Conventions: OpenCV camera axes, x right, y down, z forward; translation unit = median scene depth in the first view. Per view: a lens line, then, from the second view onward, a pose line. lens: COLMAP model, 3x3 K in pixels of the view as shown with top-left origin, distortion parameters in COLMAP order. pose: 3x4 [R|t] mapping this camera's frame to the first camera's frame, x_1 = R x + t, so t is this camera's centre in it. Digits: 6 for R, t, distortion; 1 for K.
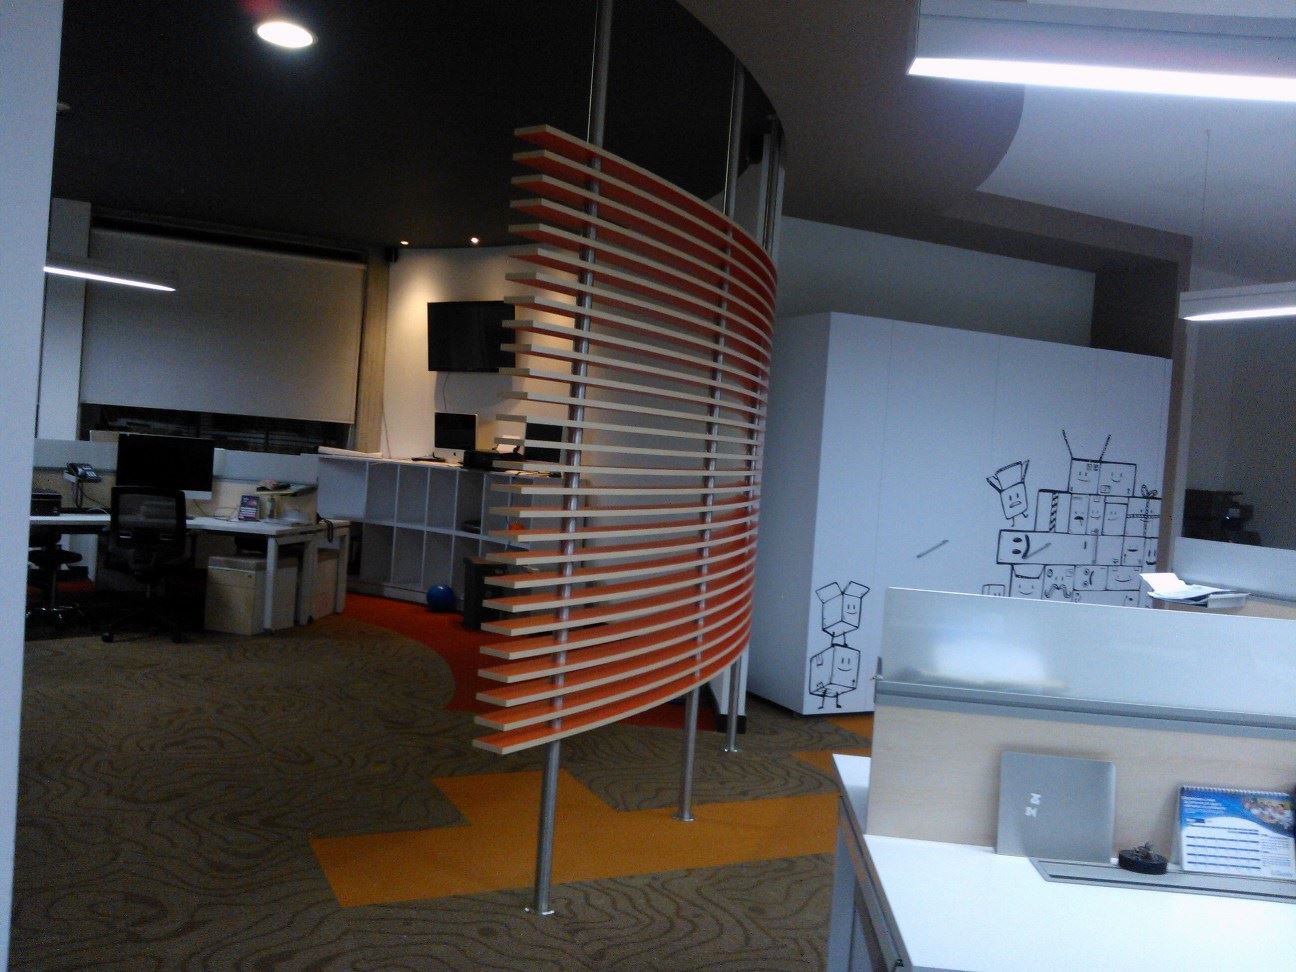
lens RADIAL K [[1111.9, 0, 636.2], [0, 1111.9, 485.4], [0, 0, 1]] dist [0.061093, -0.196418]
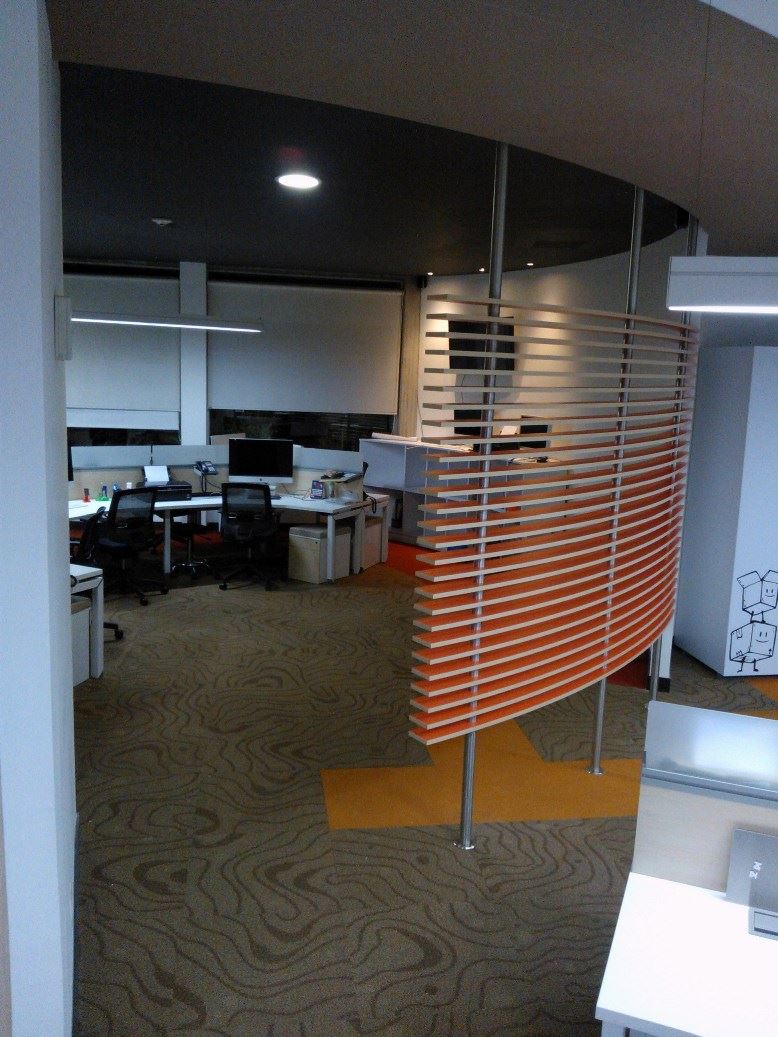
lens RADIAL K [[889.7, 0, 387.1], [0, 889.7, 511.8], [0, 0, 1]] dist [0.061093, -0.196418]
pose [[0.954107, 0.009636, -0.299312, 0.080695], [0.024538, 0.993606, 0.110208, -0.086341], [0.298460, -0.112495, 0.947769, -0.029189]]
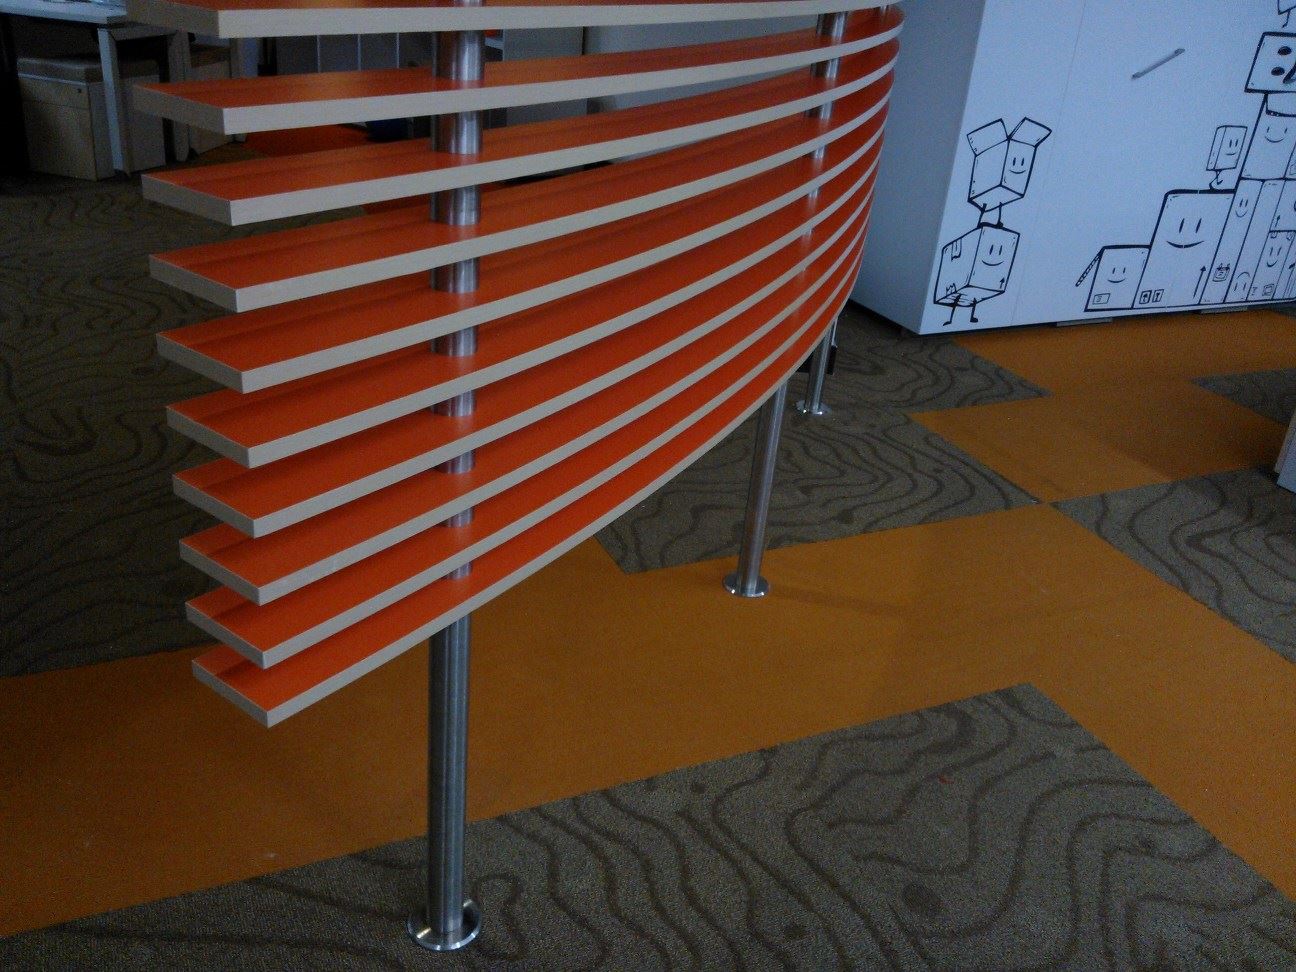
lens RADIAL K [[1111.9, 0, 636.7], [0, 1111.9, 481.2], [0, 0, 1]] dist [0.061093, -0.196418]
pose [[0.999774, 0.019060, -0.009382, -0.004478], [-0.013450, 0.909760, 0.414916, 0.017053], [0.016444, -0.414696, 0.909811, 0.347372]]
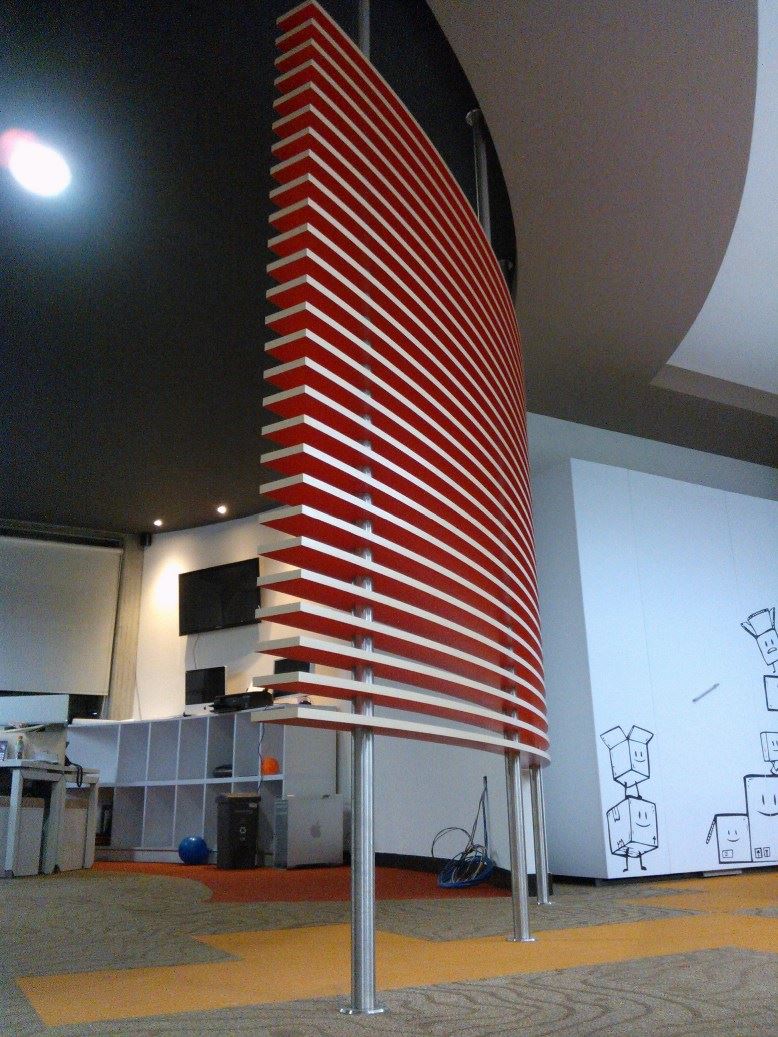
lens RADIAL K [[889.7, 0, 392.1], [0, 889.7, 517.2], [0, 0, 1]] dist [0.061093, -0.196418]
pose [[0.995616, -0.069342, 0.062766, -0.042479], [0.086767, 0.935308, -0.343030, 0.151141], [-0.034920, 0.346973, 0.937225, 0.219049]]
